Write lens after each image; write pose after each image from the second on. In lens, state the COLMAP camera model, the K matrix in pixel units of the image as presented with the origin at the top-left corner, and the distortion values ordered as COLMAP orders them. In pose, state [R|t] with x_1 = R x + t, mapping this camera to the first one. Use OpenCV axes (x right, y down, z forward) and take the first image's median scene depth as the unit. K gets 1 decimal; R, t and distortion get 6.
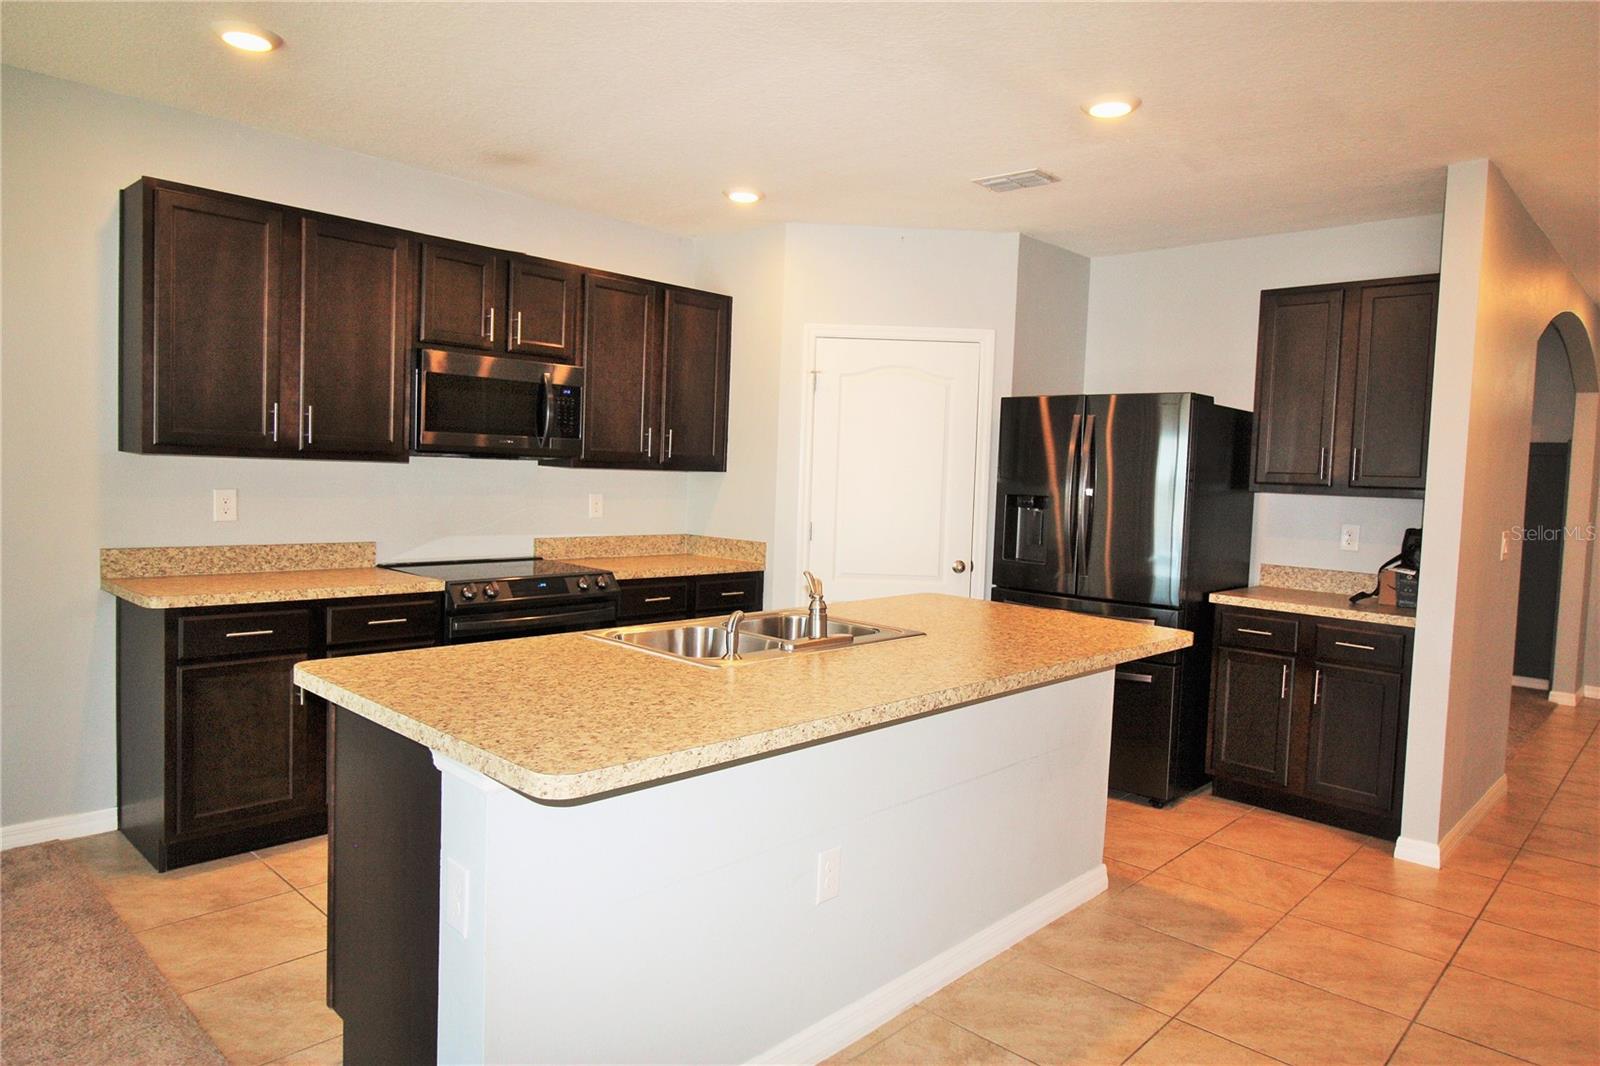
lens RADIAL K [[982.6, 0, 800.0], [0, 982.6, 533.0], [0, 0, 1]] dist [0.005966, 0.000804]
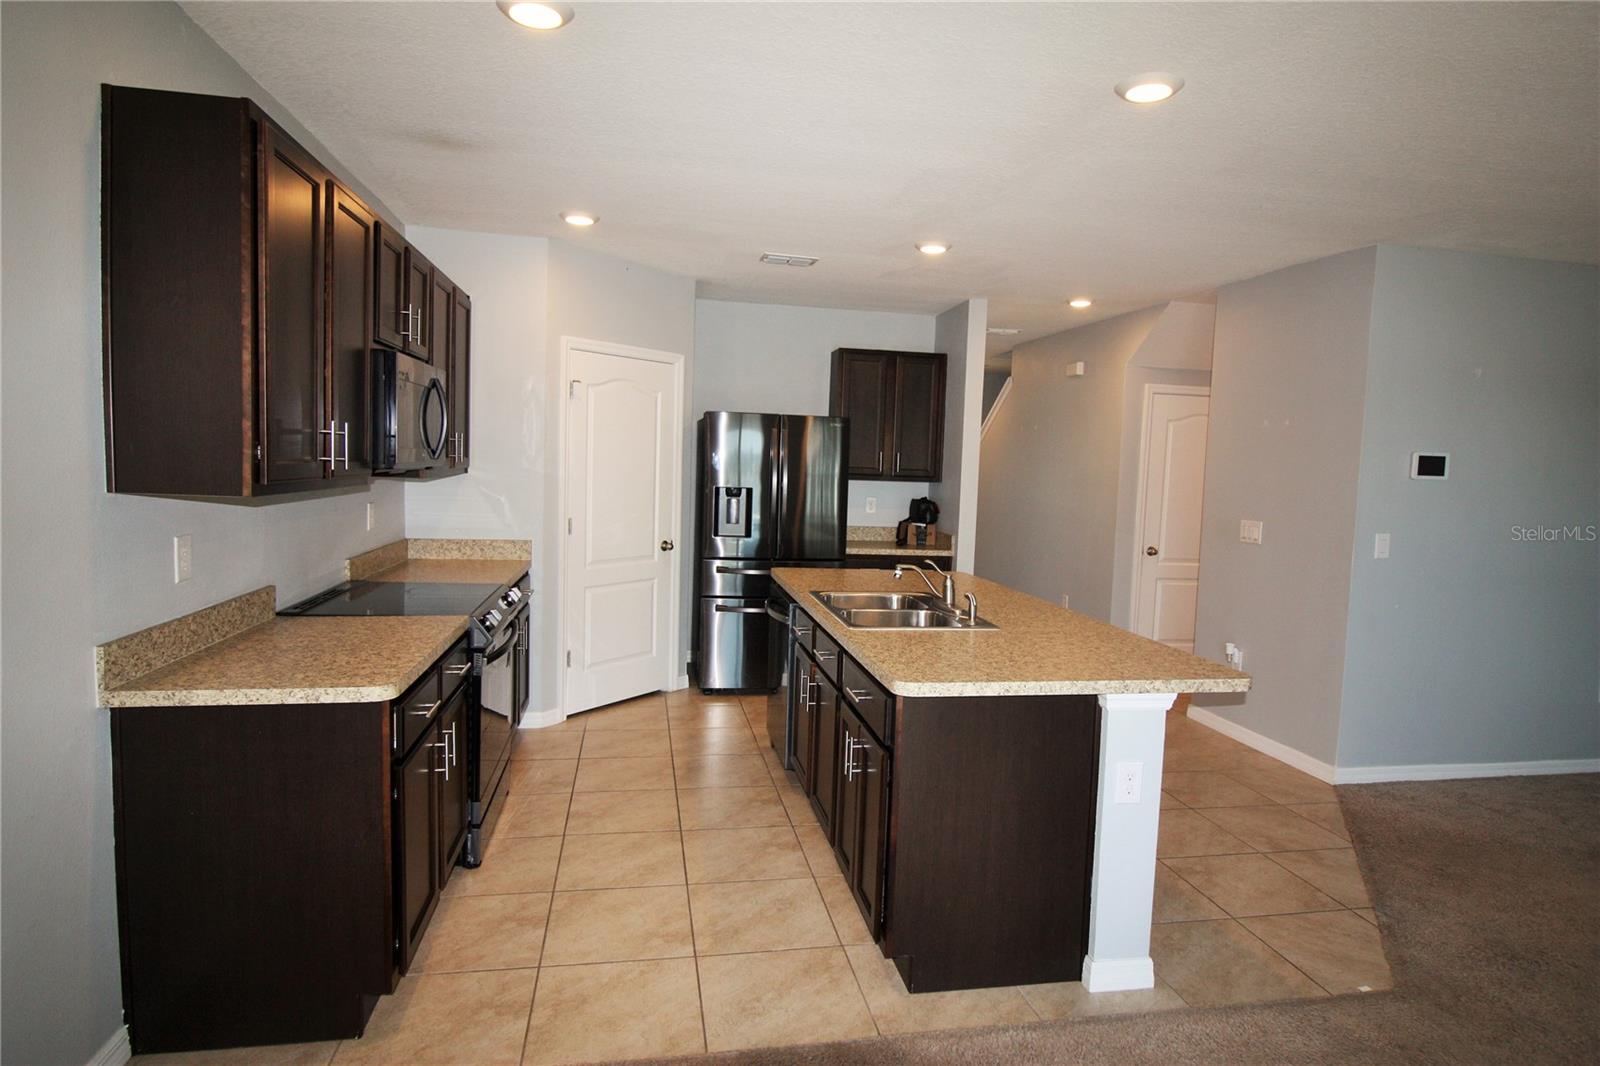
lens RADIAL K [[895.7, 0, 798.3], [0, 895.7, 528.6], [0, 0, 1]] dist [-0.003341, -0.000895]
pose [[0.589855, -0.078590, 0.803675, -0.750504], [0.036142, 0.996825, 0.070952, -0.071031], [-0.806700, -0.012804, 0.590823, 0.238208]]
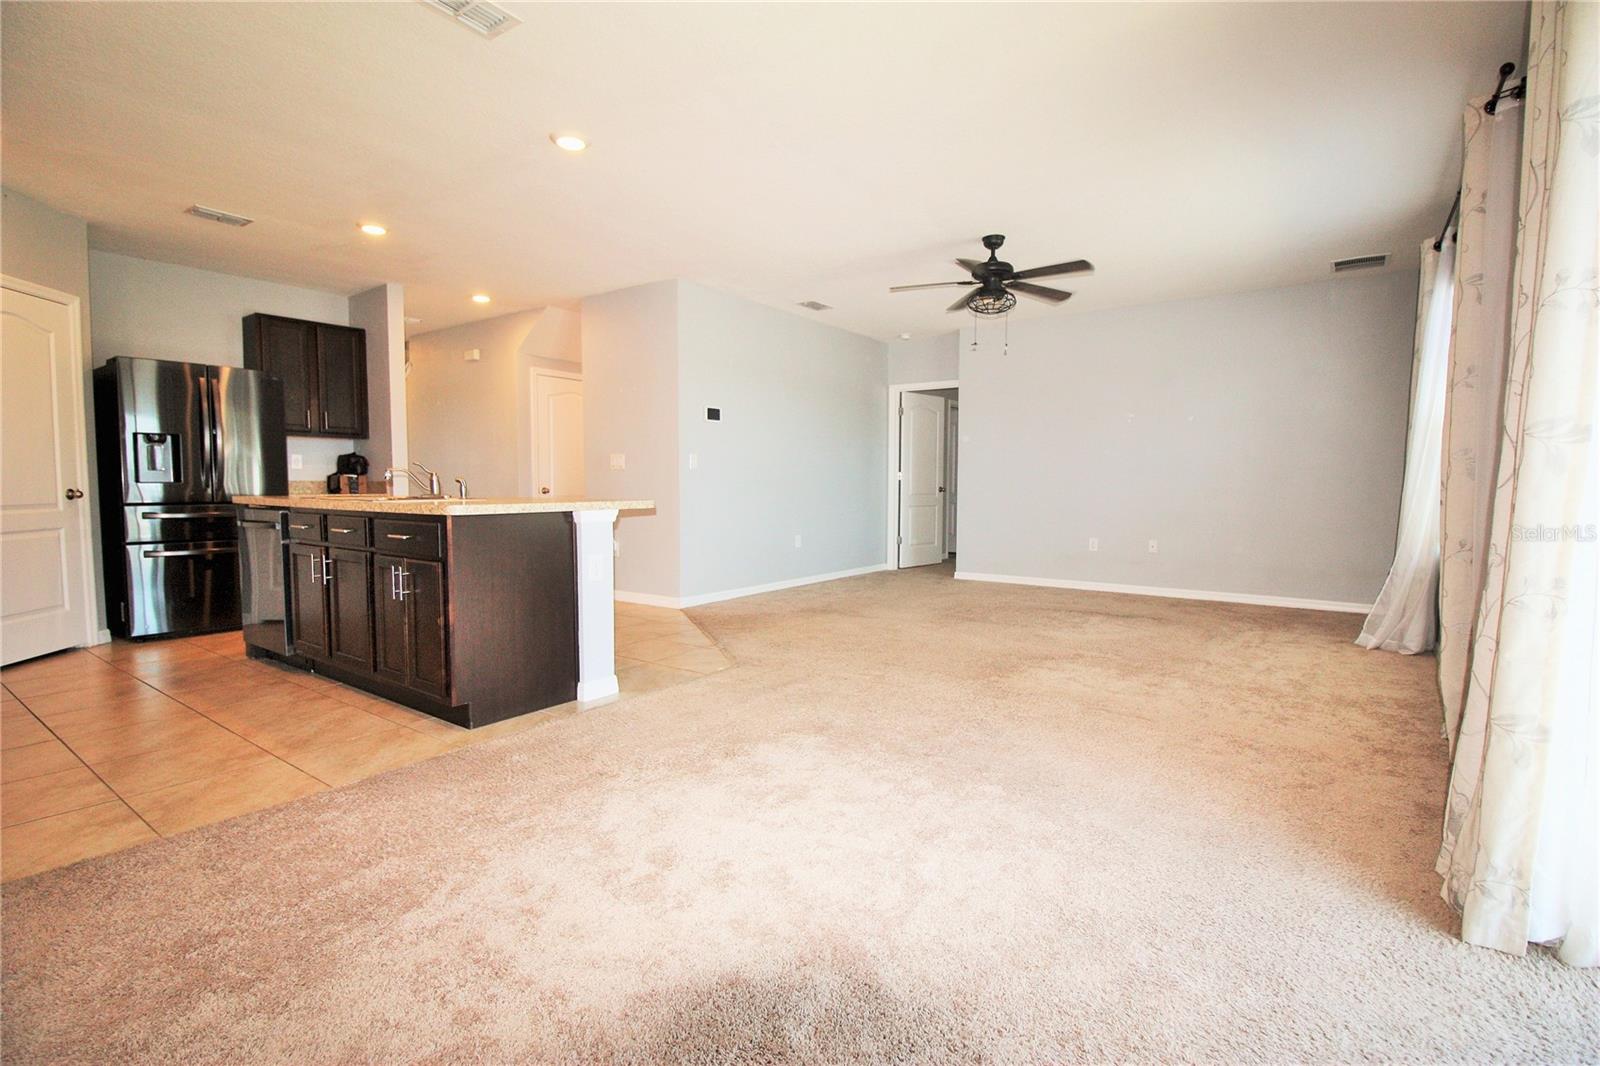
lens RADIAL K [[751.7, 0, 801.5], [0, 751.7, 531.2], [0, 0, 1]] dist [0.002590, -0.013937]
pose [[-0.135879, -0.098576, 0.985809, -0.989636], [0.051651, 0.992980, 0.106413, 0.034254], [-0.989378, 0.065377, -0.129834, 0.293931]]
